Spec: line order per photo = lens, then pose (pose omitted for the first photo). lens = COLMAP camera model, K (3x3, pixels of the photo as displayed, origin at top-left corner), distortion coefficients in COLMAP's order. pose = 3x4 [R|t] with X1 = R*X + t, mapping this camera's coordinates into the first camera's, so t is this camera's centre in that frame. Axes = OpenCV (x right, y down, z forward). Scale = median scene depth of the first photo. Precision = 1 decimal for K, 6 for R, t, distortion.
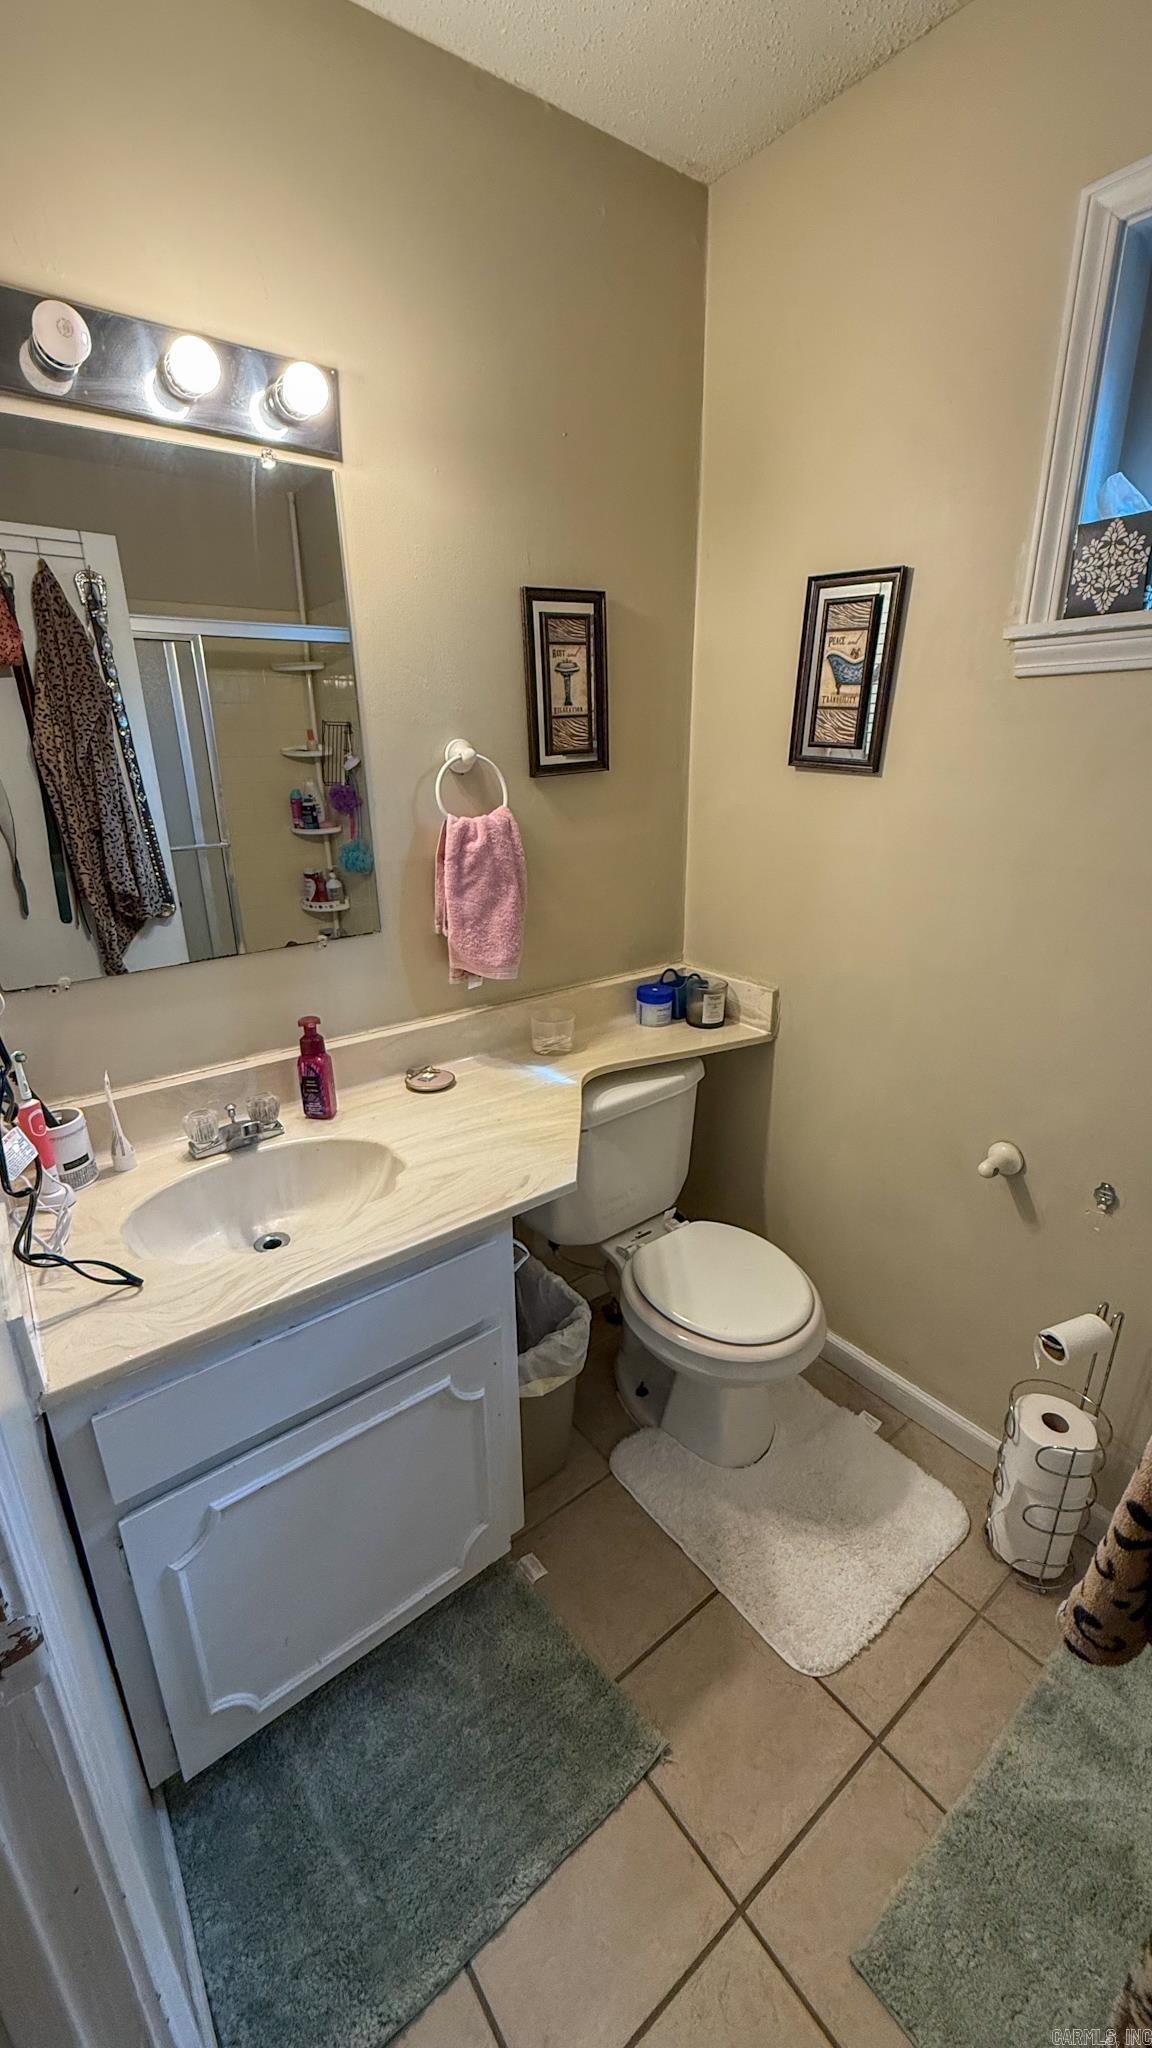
lens RADIAL K [[811.6, 0, 580.5], [0, 811.6, 1020.4], [0, 0, 1]] dist [0.000722, 0.000170]
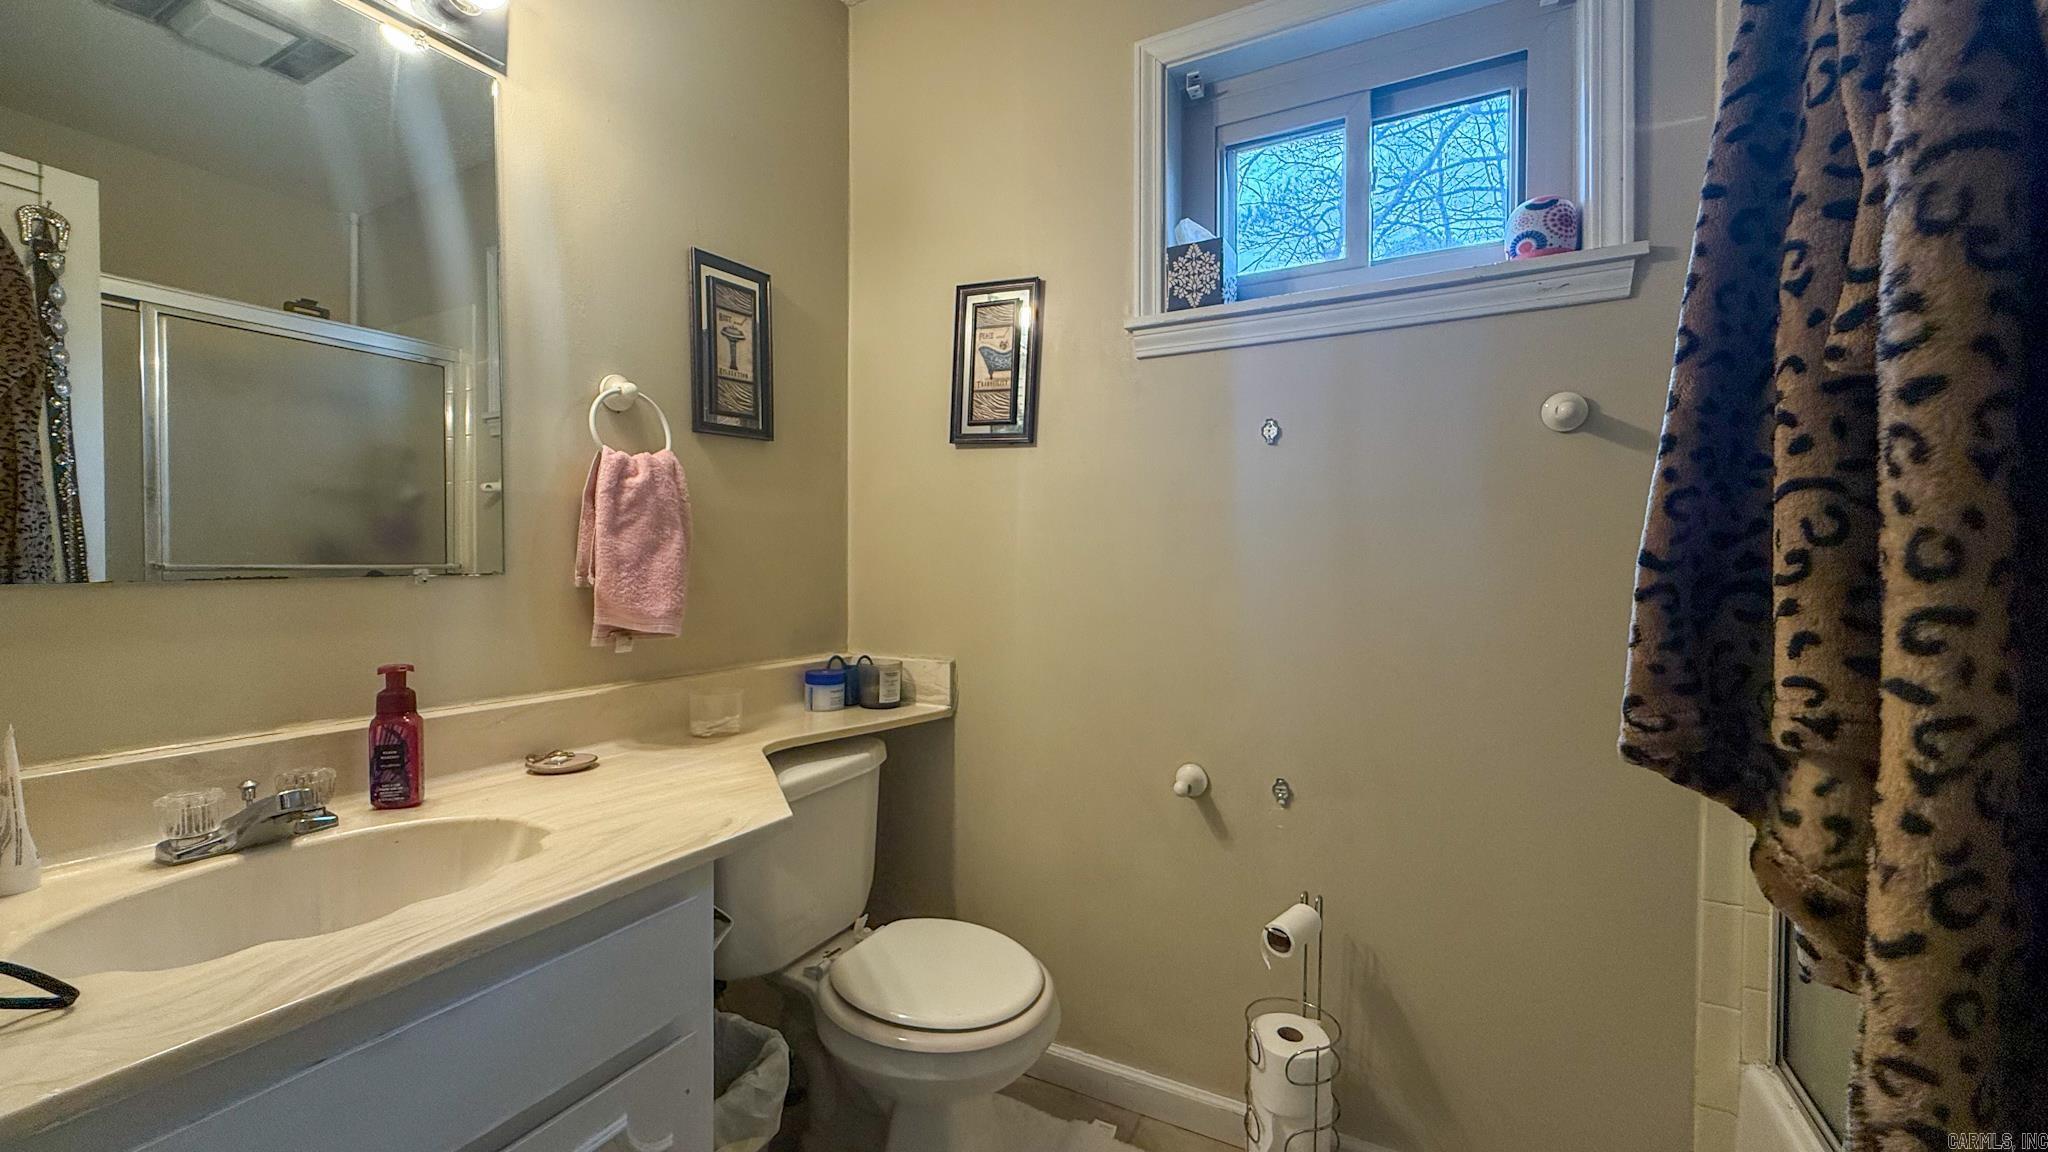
lens RADIAL K [[811.6, 0, 1022.2], [0, 811.6, 575.4], [0, 0, 1]] dist [0.000722, 0.000170]
pose [[0.909810, 0.005757, 0.414984, -0.111773], [0.124084, 0.950394, -0.285228, 0.186902], [-0.396040, 0.310996, 0.863964, 0.094189]]
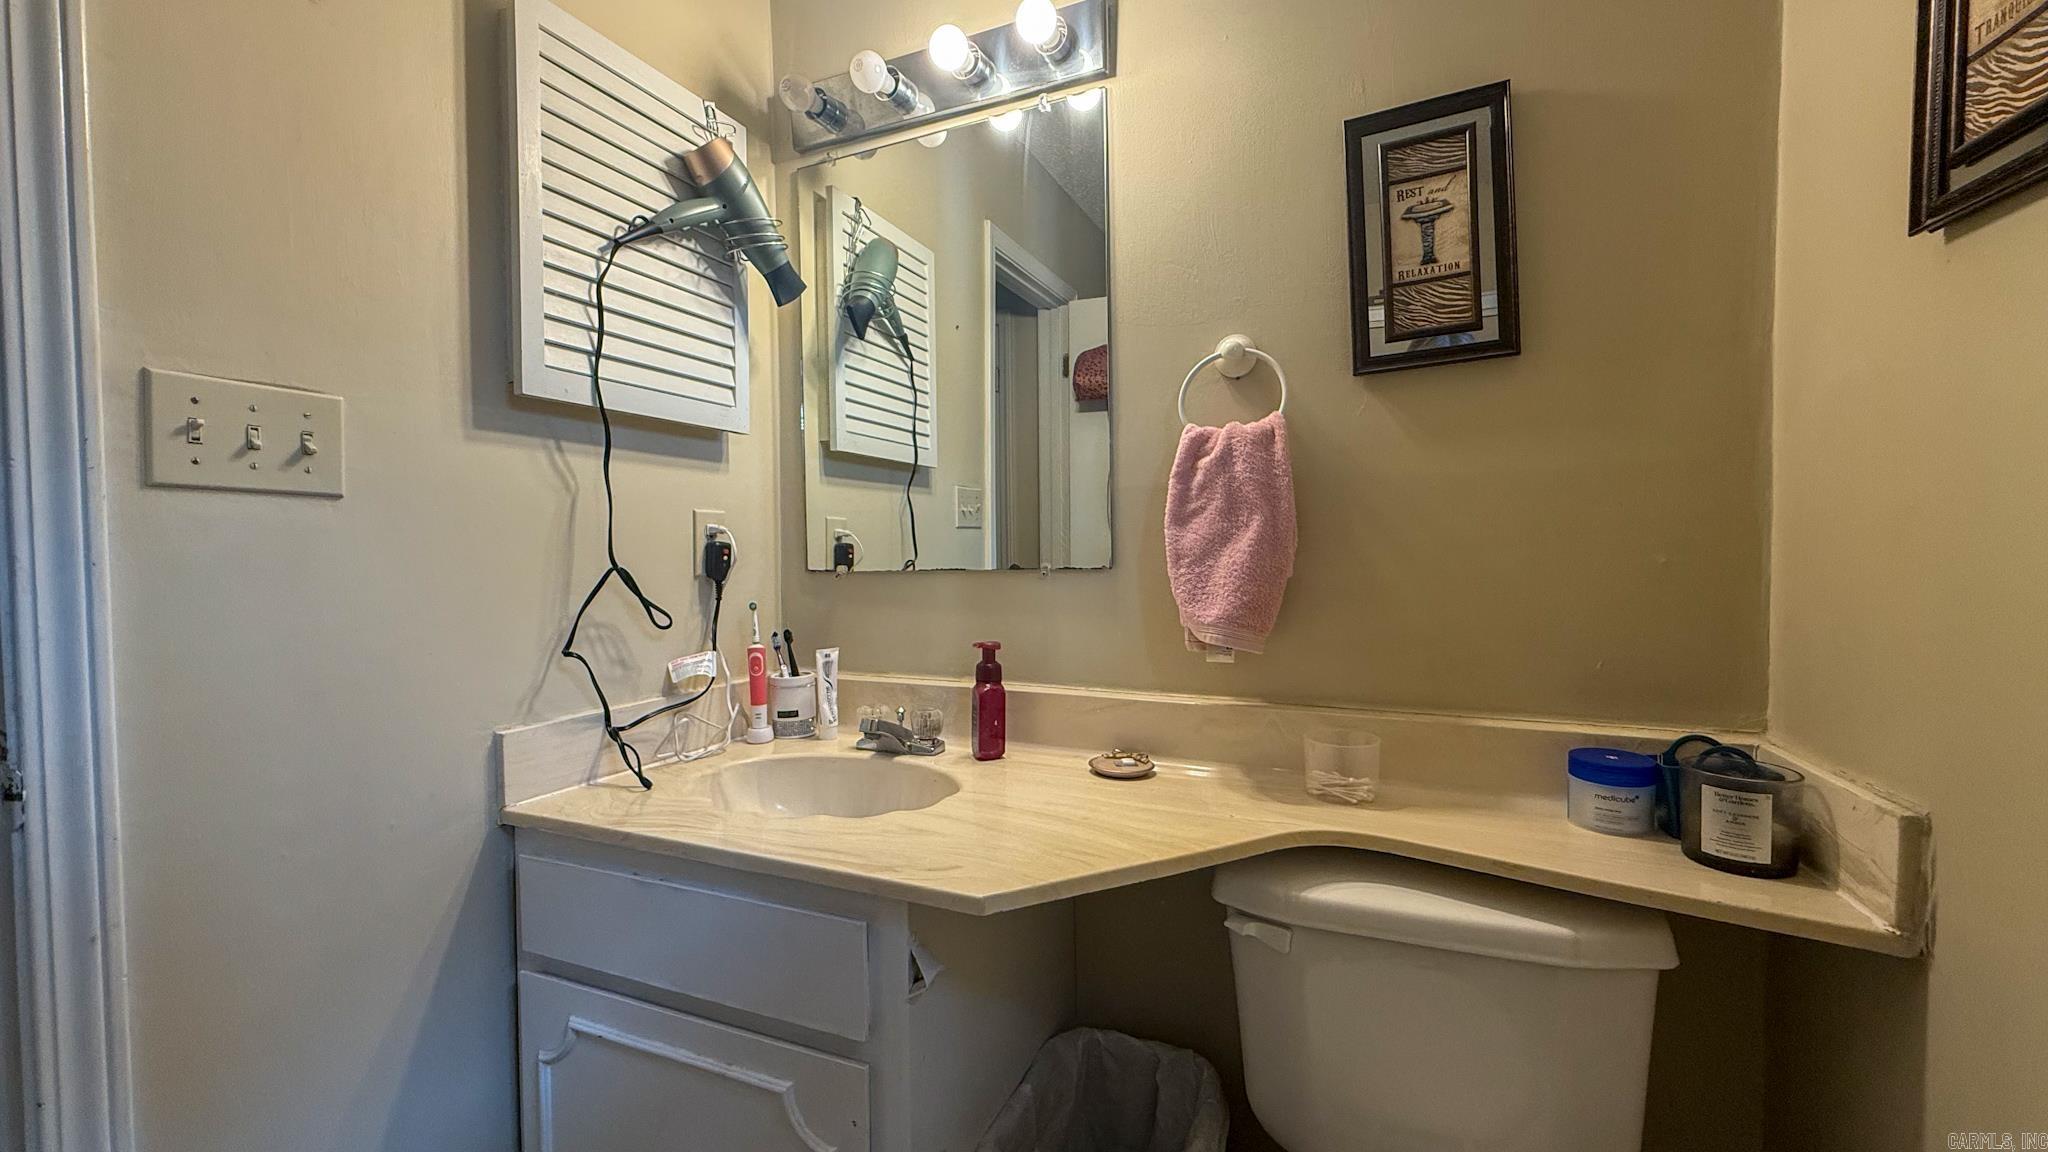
lens RADIAL K [[811.6, 0, 1028.9], [0, 811.6, 578.6], [0, 0, 1]] dist [0.000722, 0.000170]
pose [[0.477235, 0.034191, -0.878110, 0.443898], [-0.283943, 0.951644, -0.117264, 0.022369], [0.831639, 0.305296, 0.463866, 0.543200]]
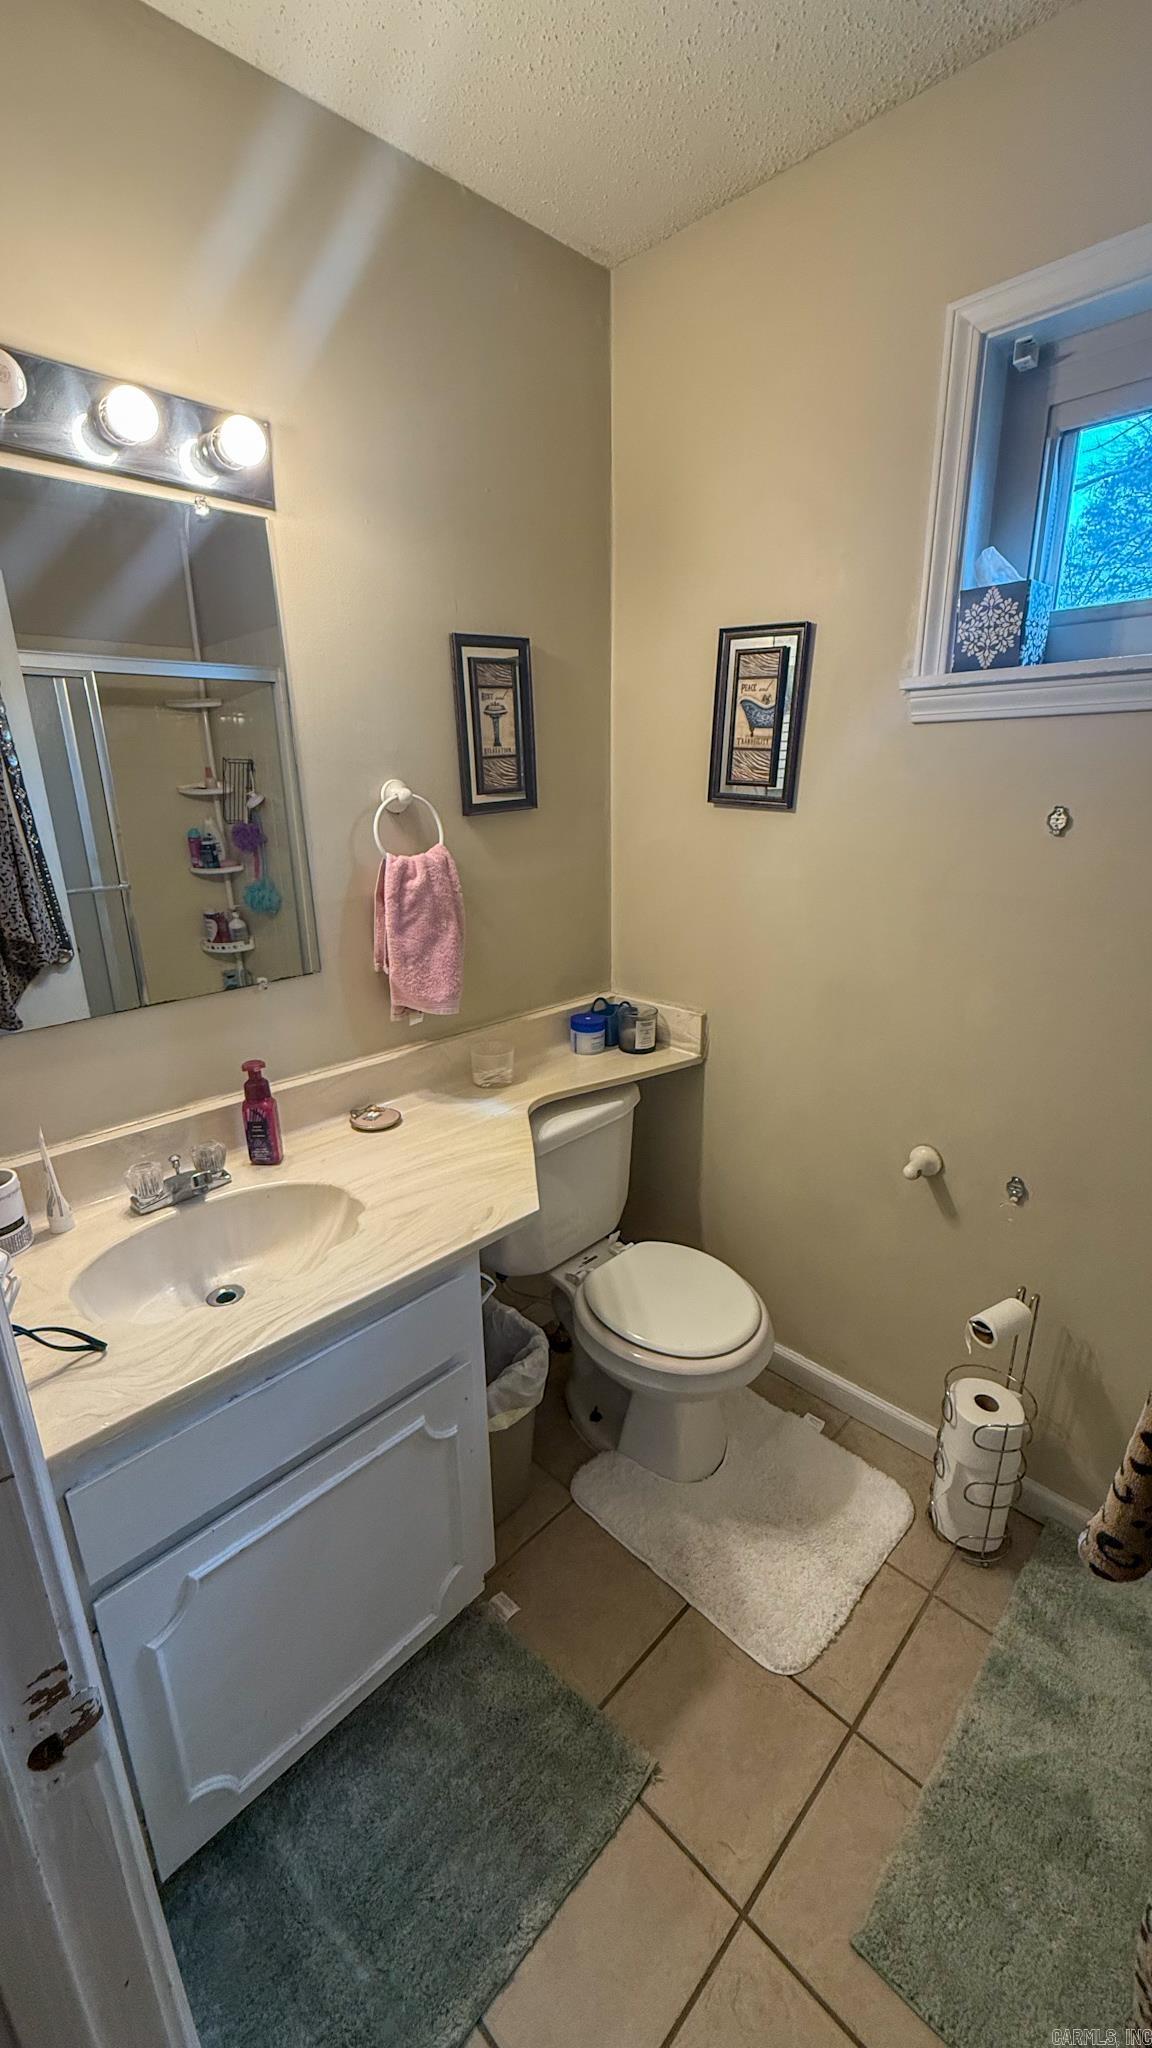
lens RADIAL K [[811.6, 0, 580.8], [0, 811.6, 1020.6], [0, 0, 1]] dist [0.000722, 0.000170]
pose [[0.991046, -0.042035, 0.126734, -0.059477], [0.046721, 0.998321, -0.034233, -0.000662], [-0.125082, 0.039847, 0.991346, -0.021166]]
